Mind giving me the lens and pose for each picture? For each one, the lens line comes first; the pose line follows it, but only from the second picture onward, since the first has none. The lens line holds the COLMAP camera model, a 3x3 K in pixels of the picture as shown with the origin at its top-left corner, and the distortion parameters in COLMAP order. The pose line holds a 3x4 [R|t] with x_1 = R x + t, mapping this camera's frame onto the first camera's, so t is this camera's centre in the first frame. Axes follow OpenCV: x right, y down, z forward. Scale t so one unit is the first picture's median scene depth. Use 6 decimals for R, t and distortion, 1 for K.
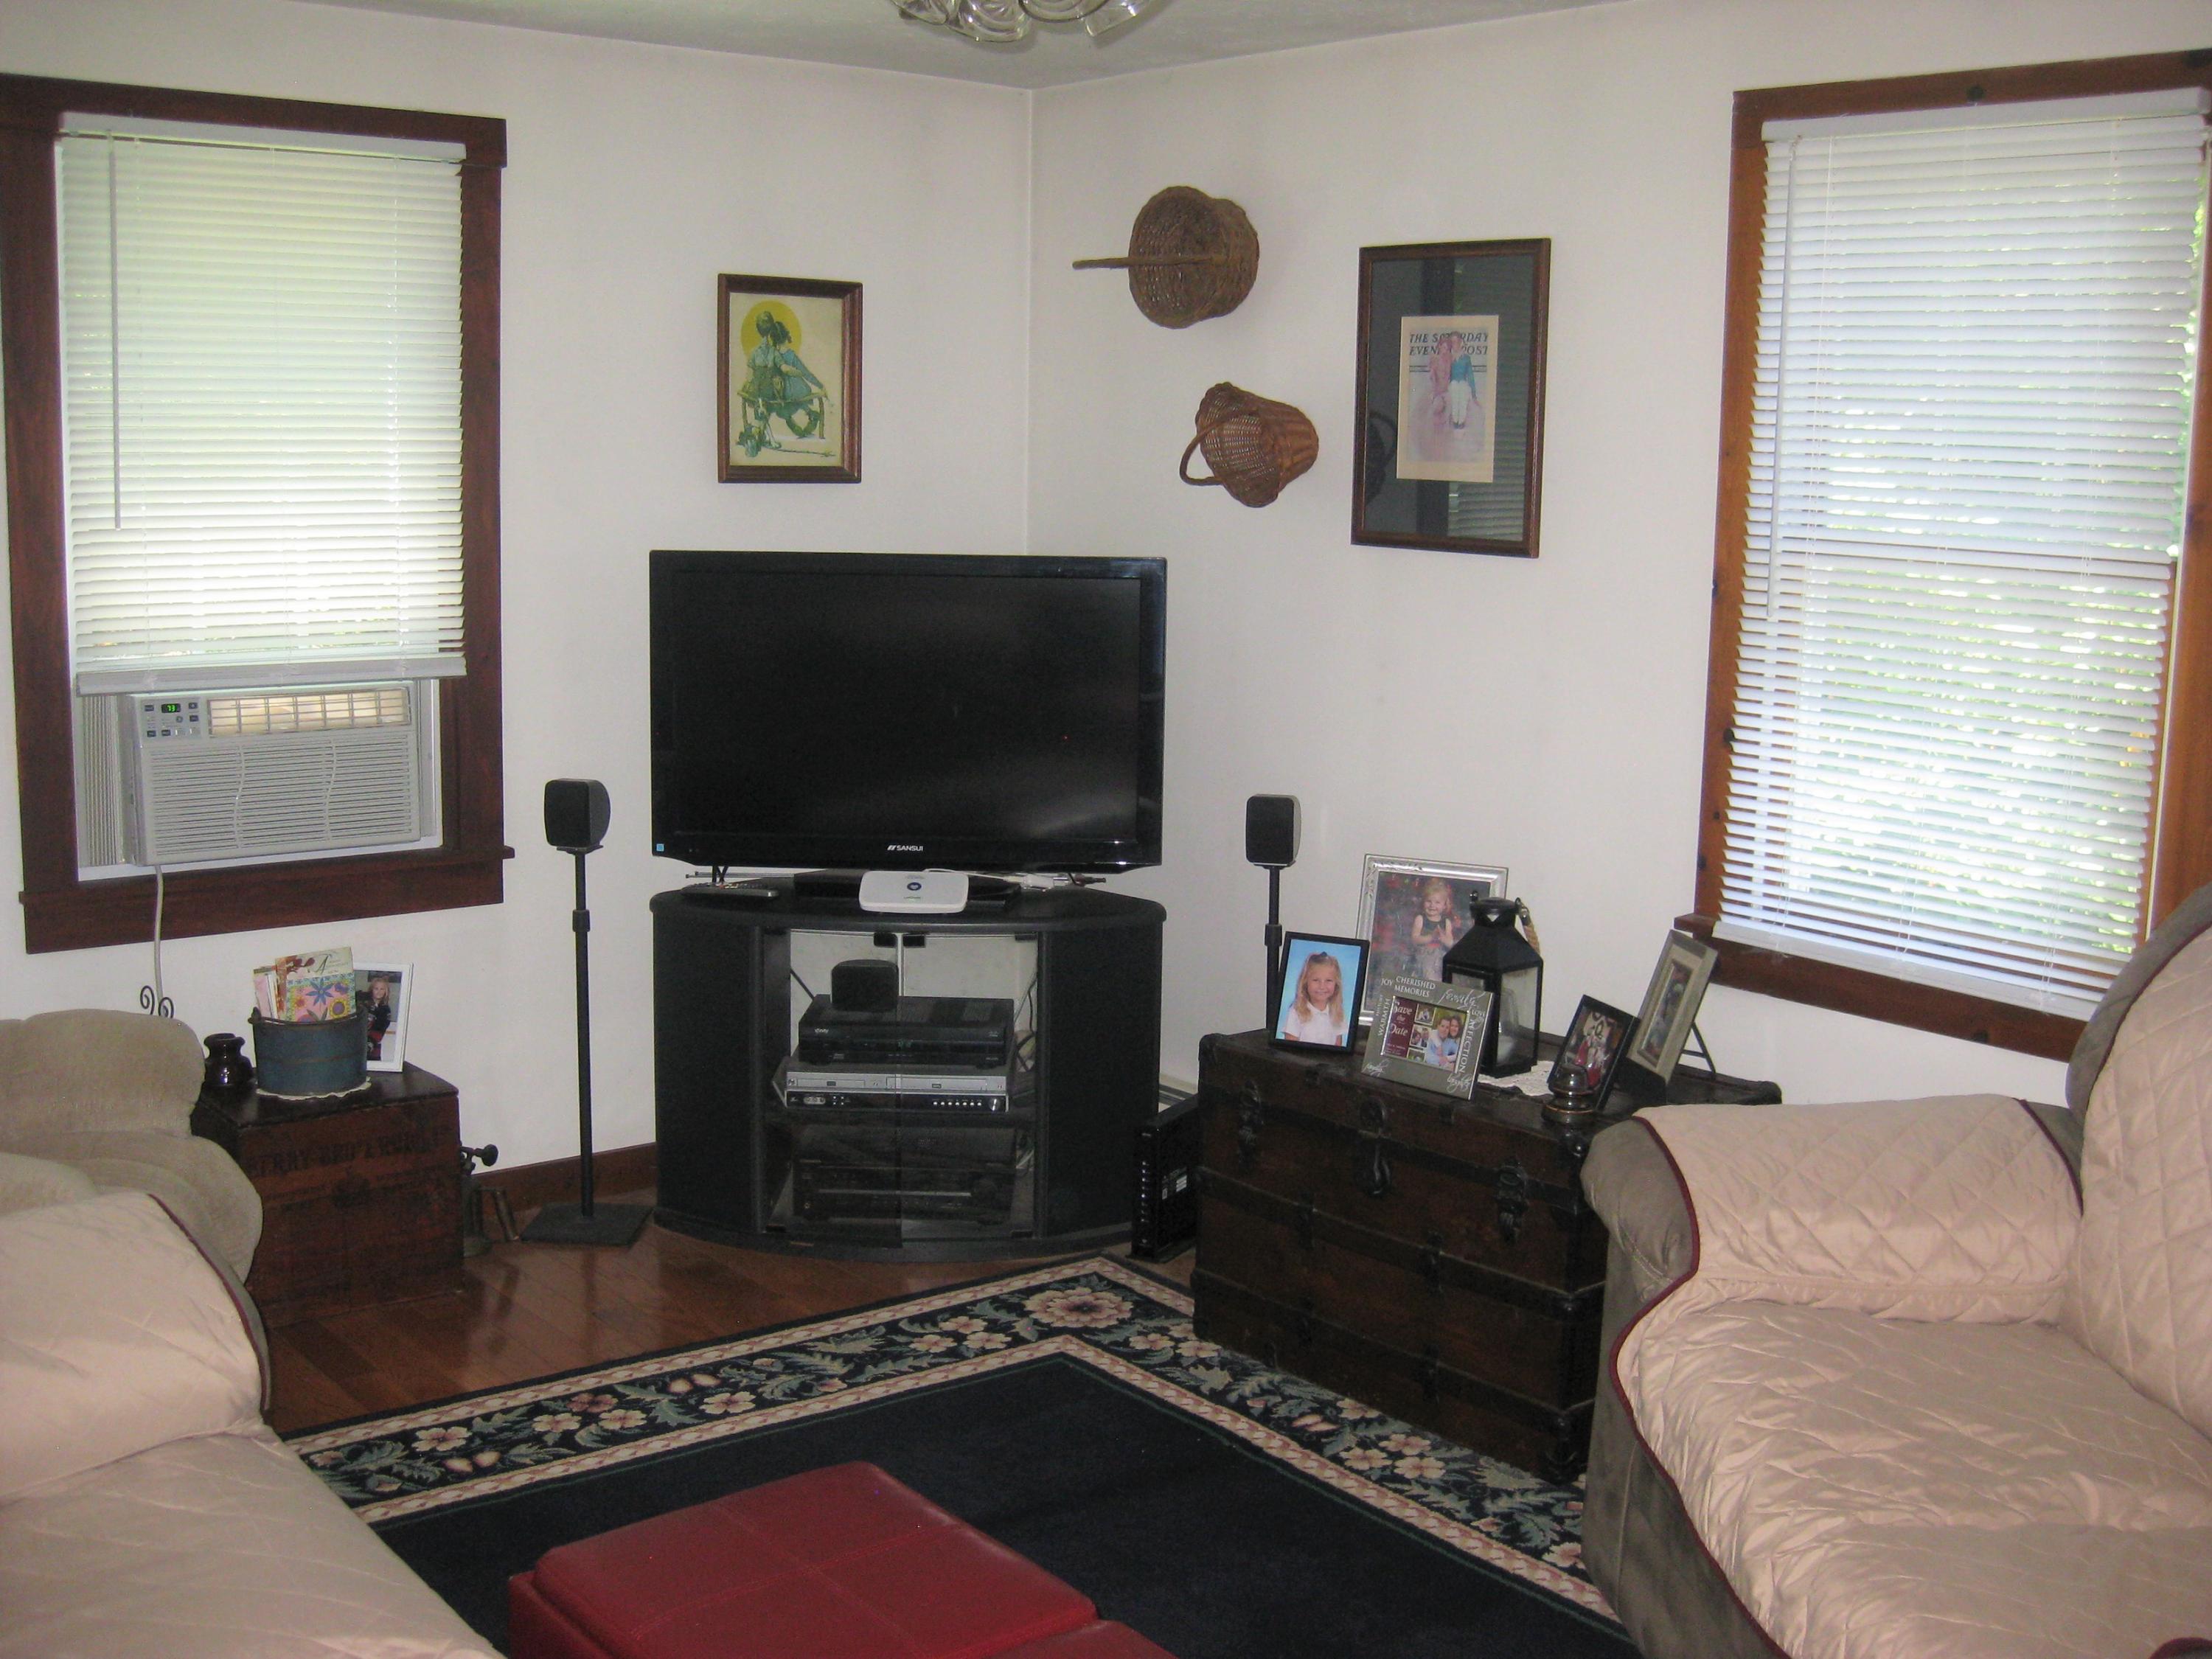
lens RADIAL K [[2475.1, 0, 1106.0], [0, 2475.1, 829.5], [0, 0, 1]] dist [-0.172607, 0.147431]
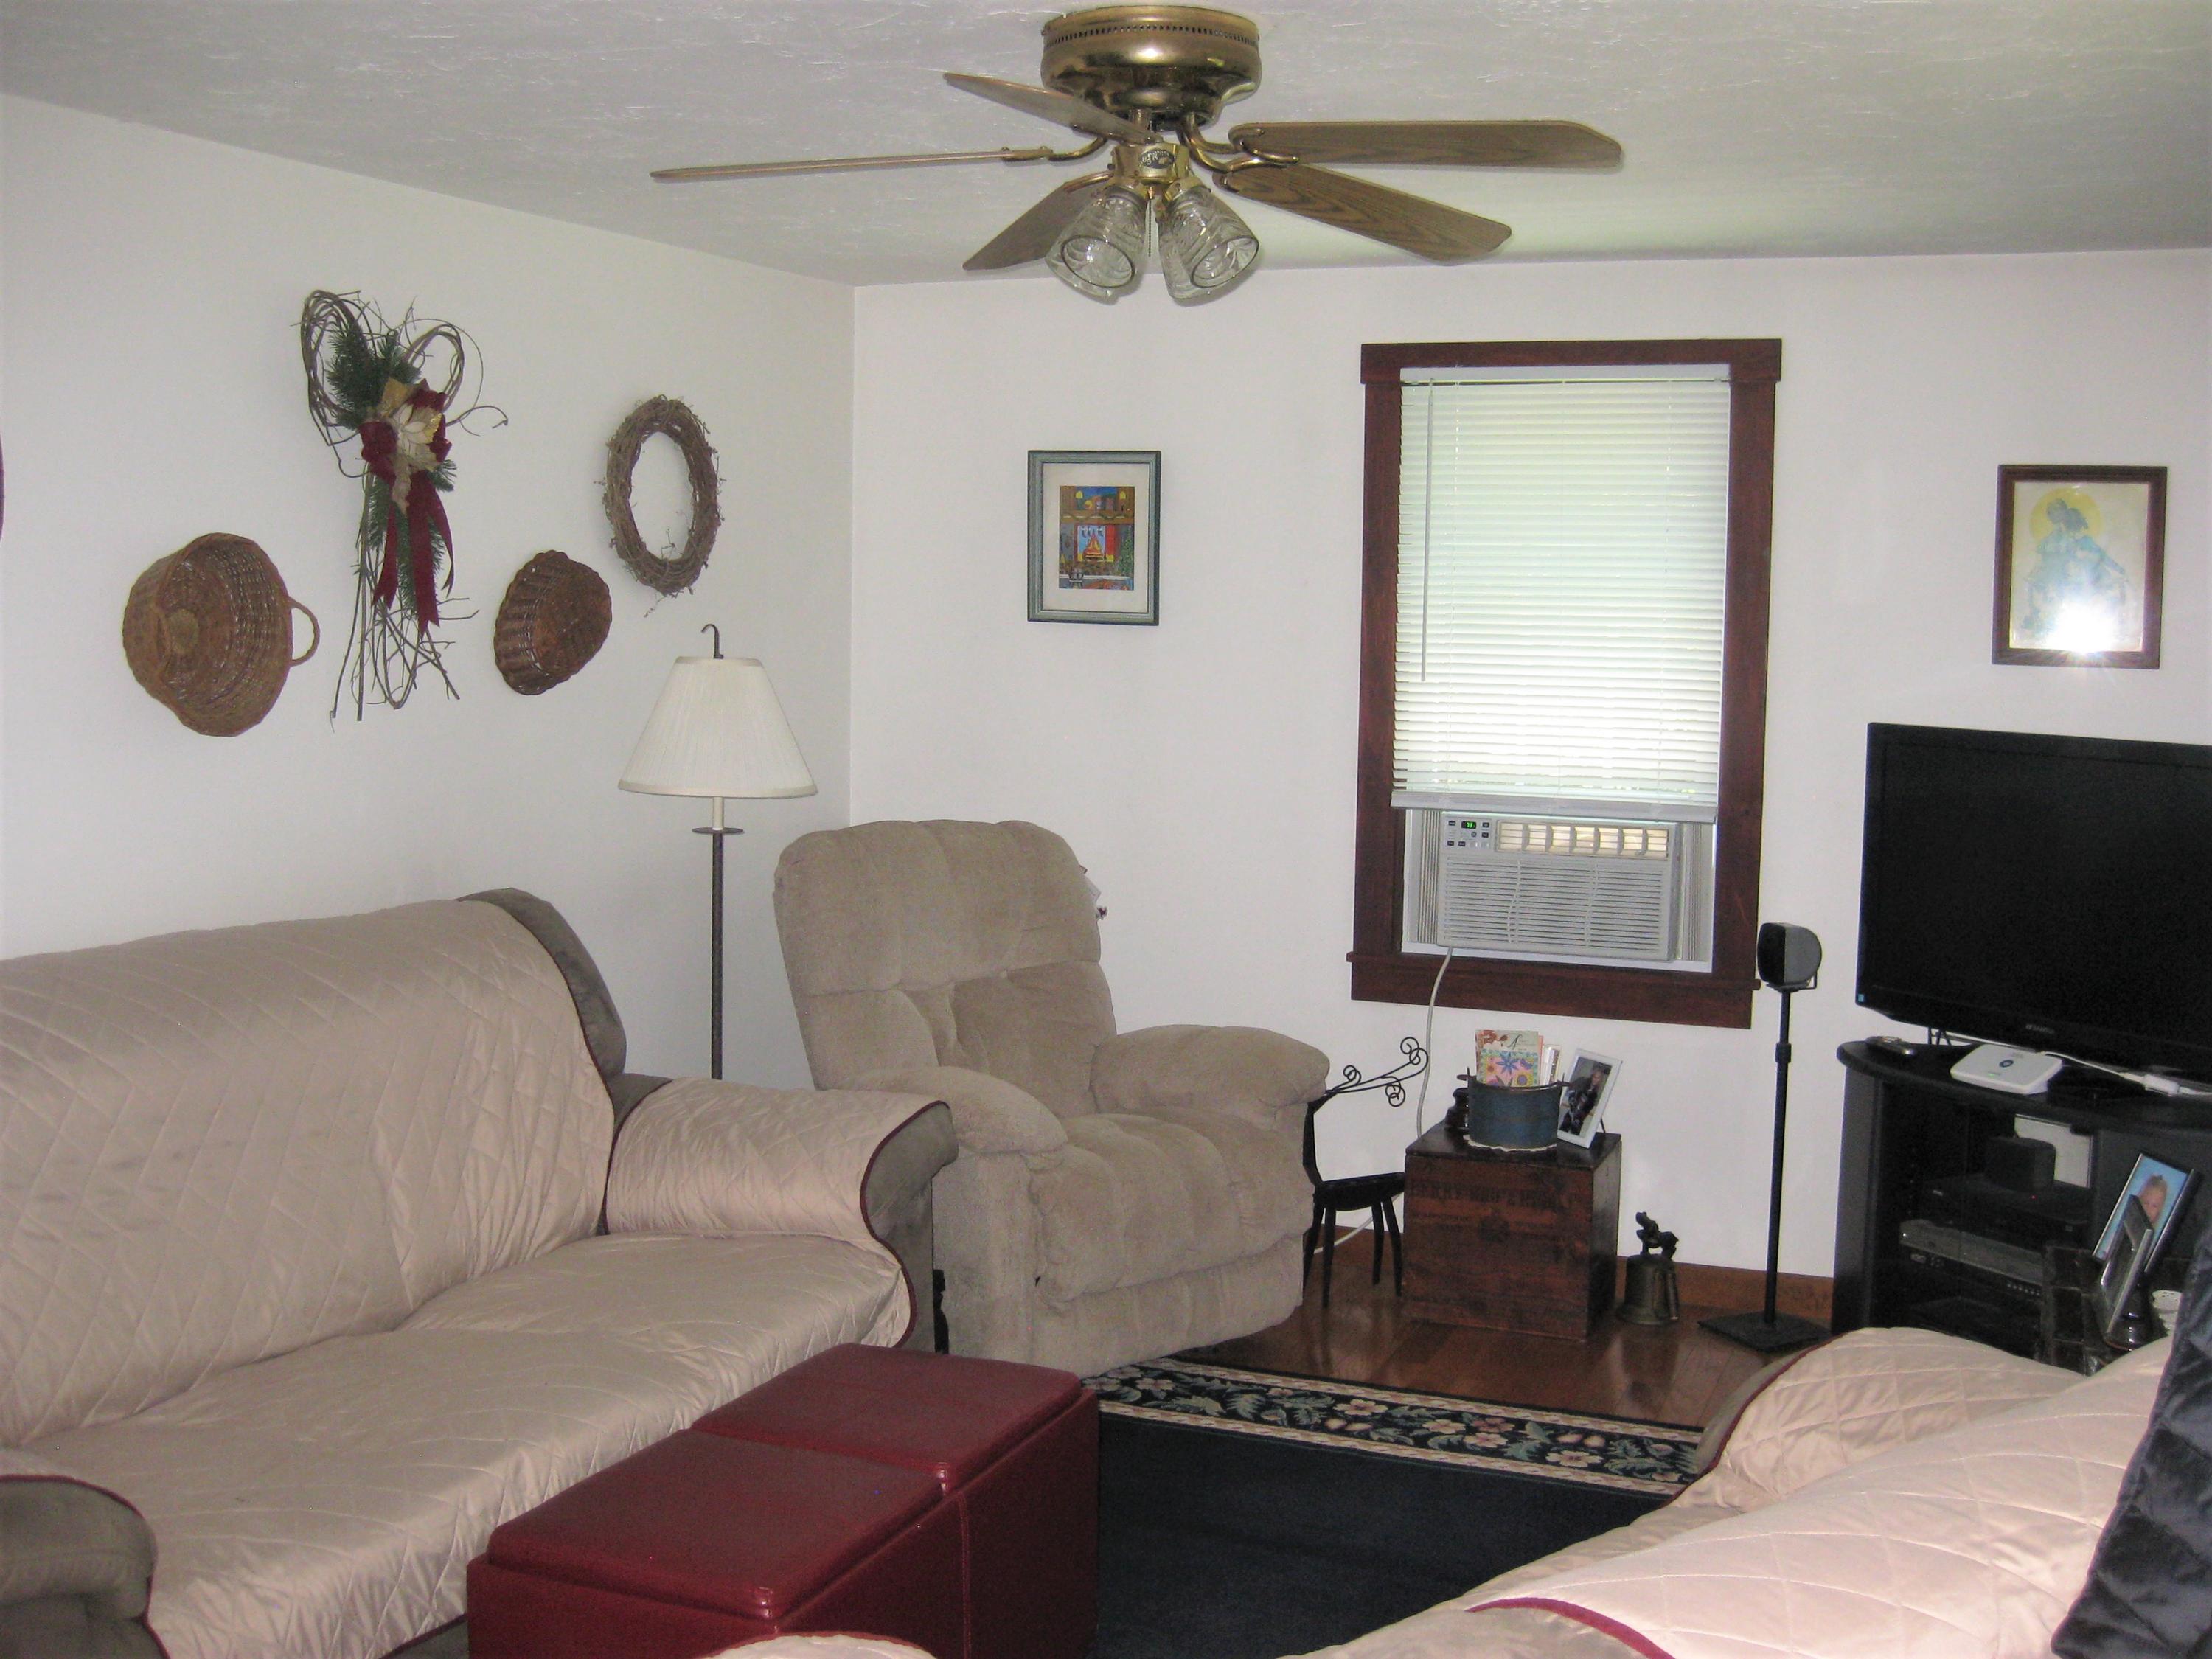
lens RADIAL K [[2475.1, 0, 1106.0], [0, 2475.1, 829.5], [0, 0, 1]] dist [-0.172607, 0.147431]
pose [[0.472353, 0.067866, -0.878793, 0.659421], [-0.141326, 0.989963, 0.000487, -0.021717], [0.870006, 0.123966, 0.477203, 0.219619]]
